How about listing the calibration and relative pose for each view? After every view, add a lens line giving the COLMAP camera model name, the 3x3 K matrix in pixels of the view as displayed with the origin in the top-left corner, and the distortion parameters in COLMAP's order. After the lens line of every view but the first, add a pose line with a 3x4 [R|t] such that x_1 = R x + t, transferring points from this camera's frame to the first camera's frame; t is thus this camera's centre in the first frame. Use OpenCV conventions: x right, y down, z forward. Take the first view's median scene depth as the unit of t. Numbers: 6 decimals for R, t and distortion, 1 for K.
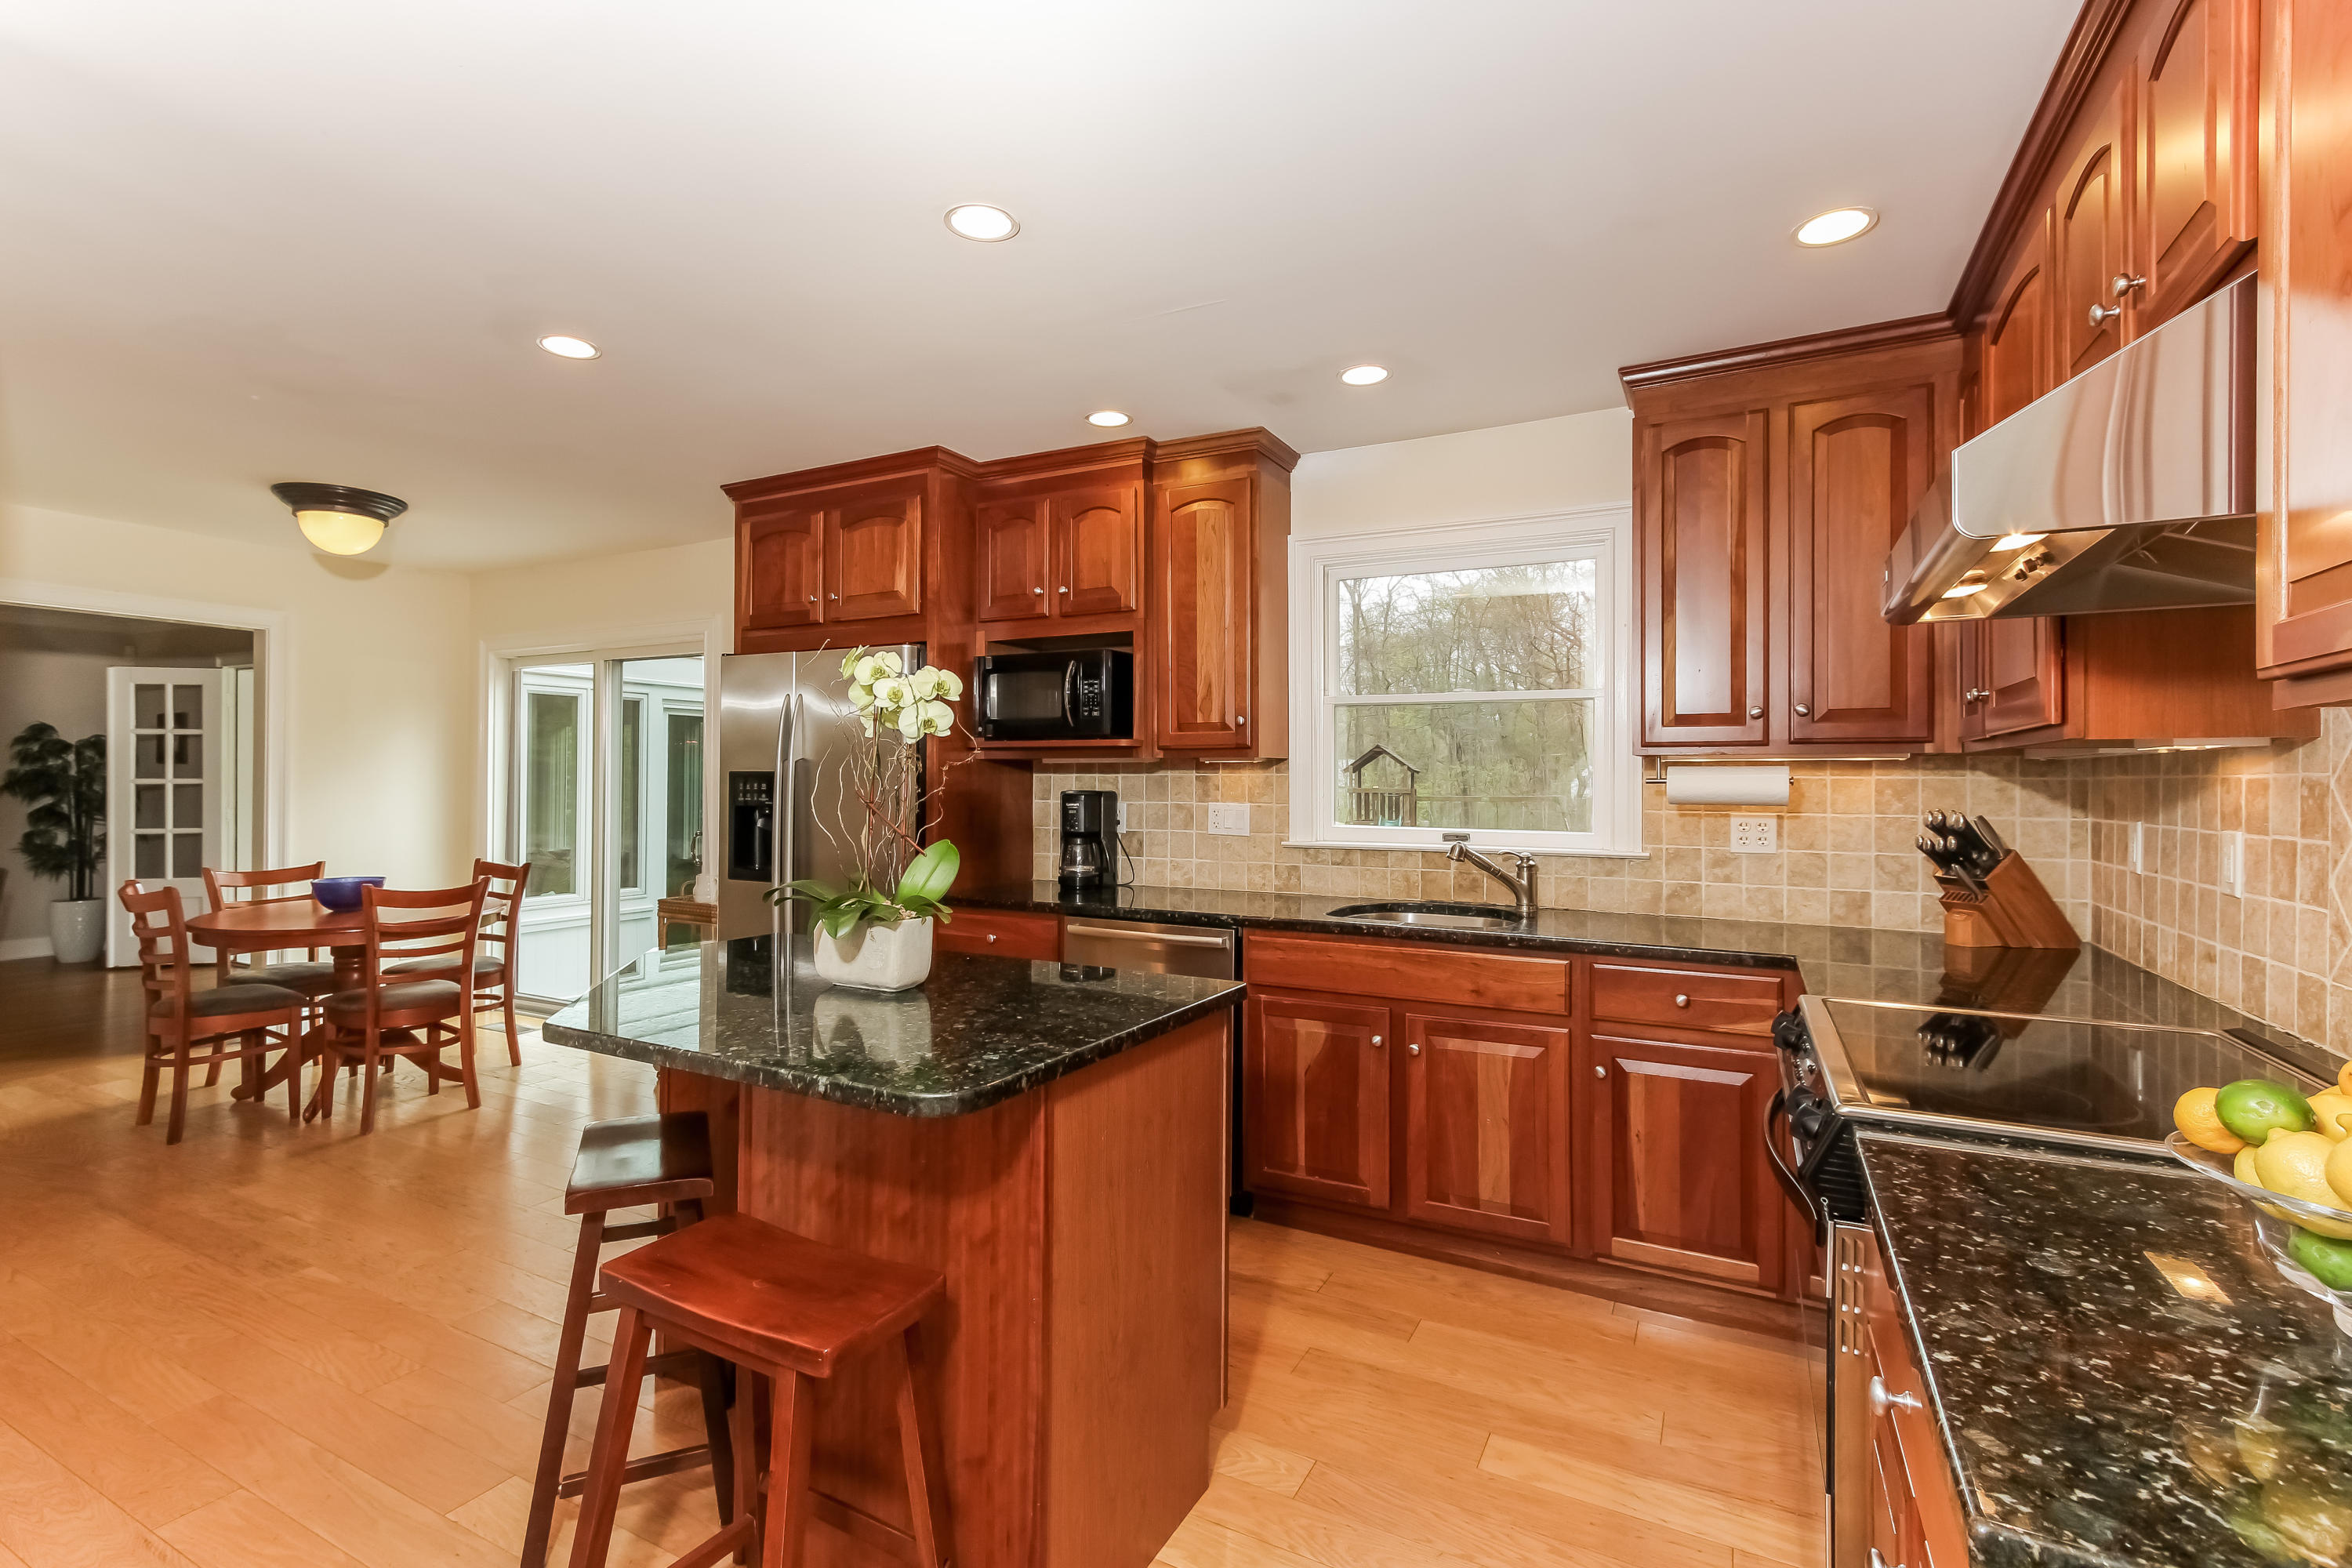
lens RADIAL K [[1072.2, 0, 1170.1], [0, 1072.2, 775.1], [0, 0, 1]] dist [-0.000180, 0.004663]
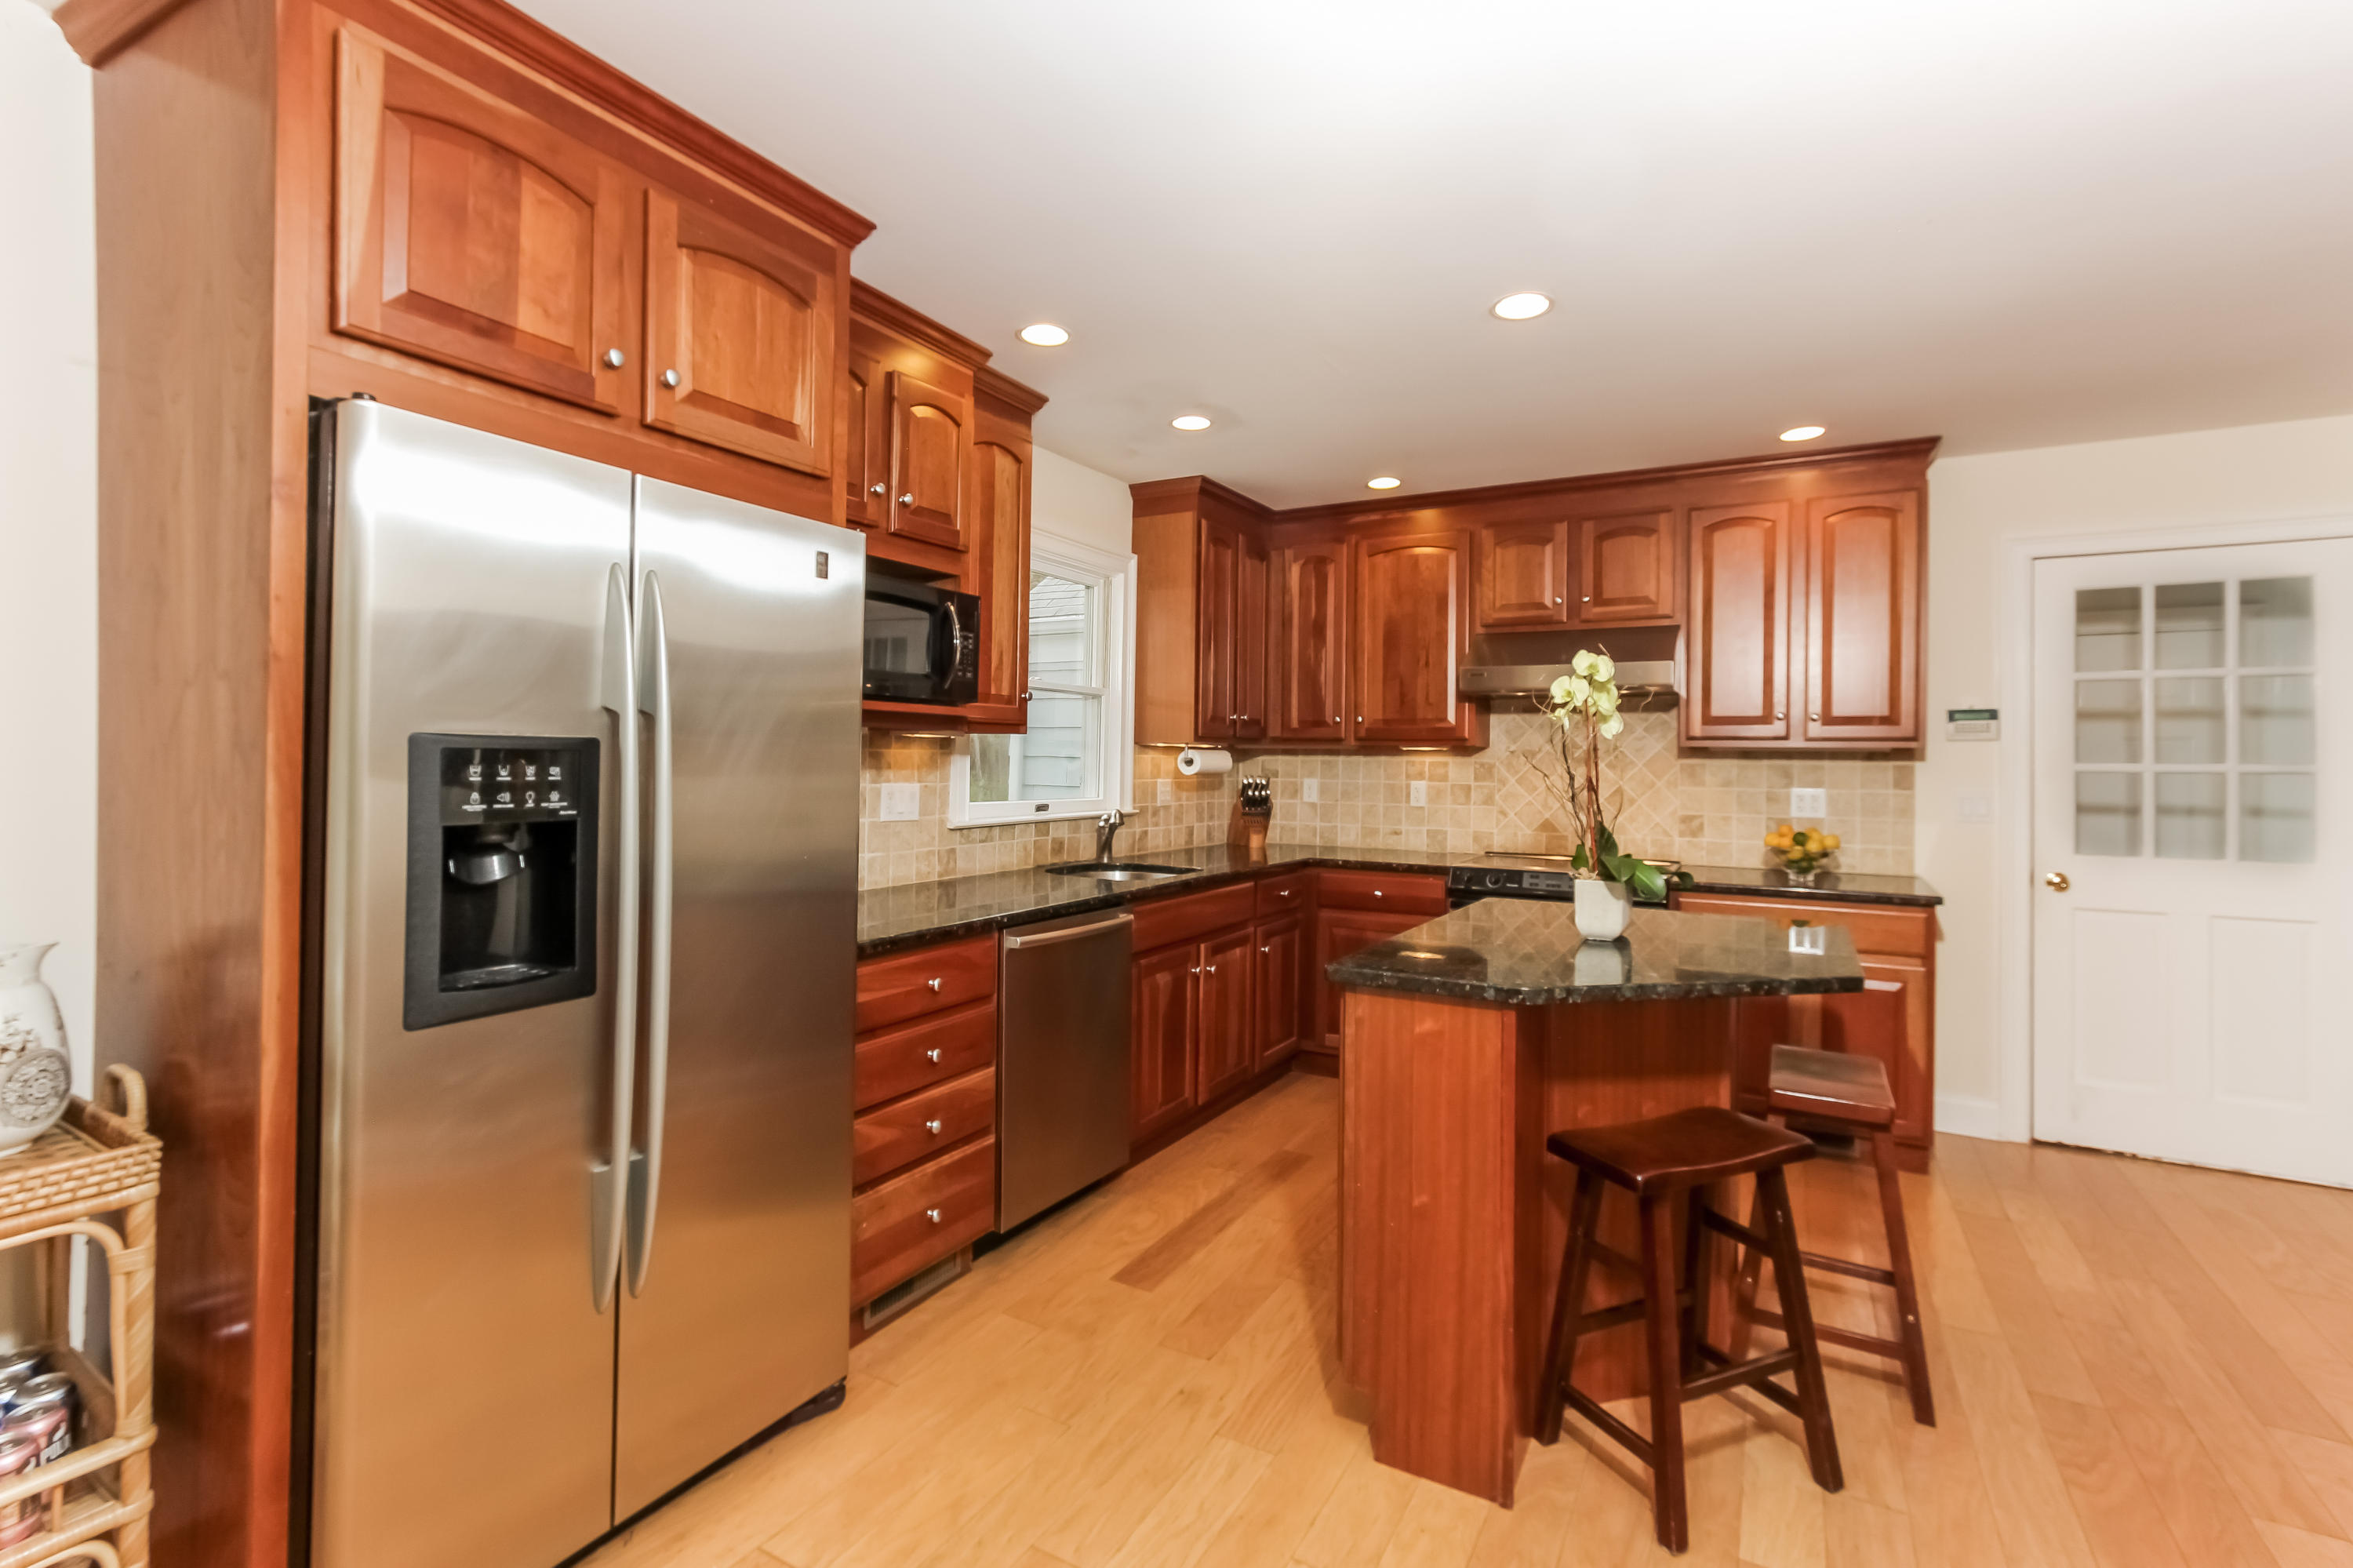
lens RADIAL K [[1072.7, 0, 1180.1], [0, 1072.7, 759.0], [0, 0, 1]] dist [-0.000180, 0.004663]
pose [[0.022115, -0.006439, 0.999735, -0.832856], [-0.023078, 0.999710, 0.006949, -0.004540], [-0.999489, -0.023226, 0.021960, 0.797772]]
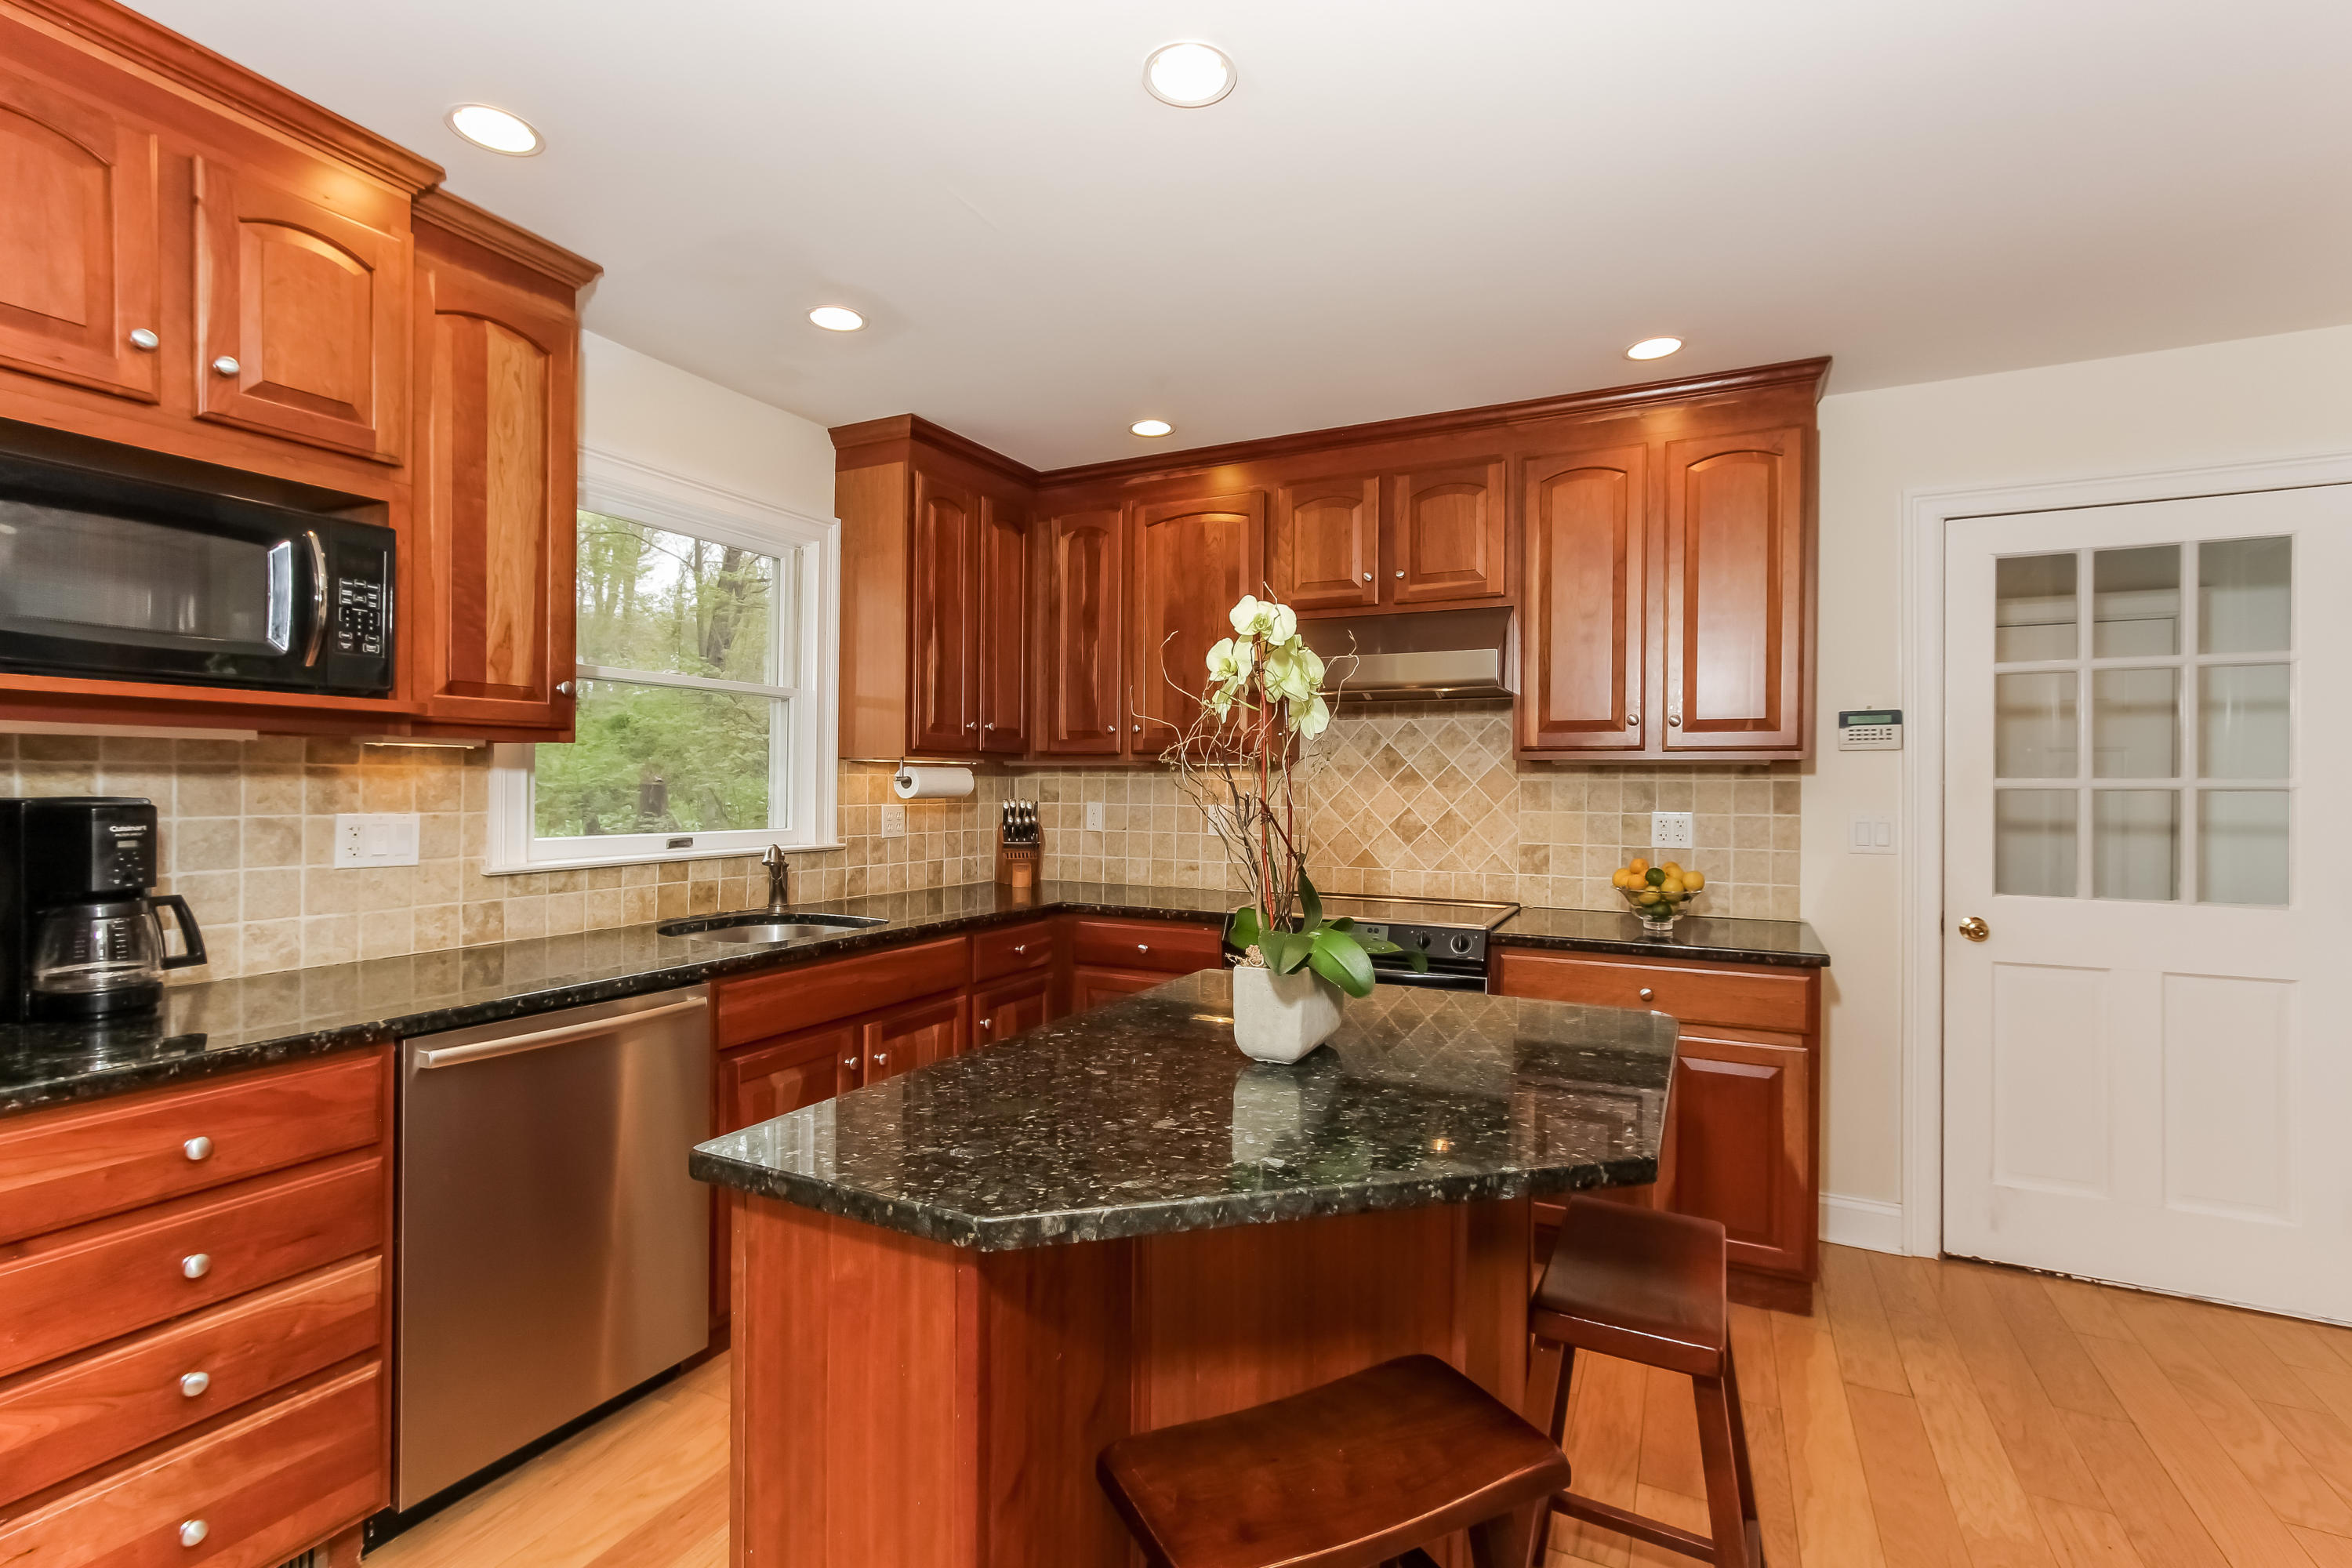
lens RADIAL K [[1072.2, 0, 1164.2], [0, 1072.2, 790.8], [0, 0, 1]] dist [-0.000180, 0.004663]
pose [[-0.022231, -0.014832, 0.999643, -0.578355], [-0.018956, 0.999716, 0.014411, -0.003229], [-0.999573, -0.018629, -0.022506, 0.606990]]
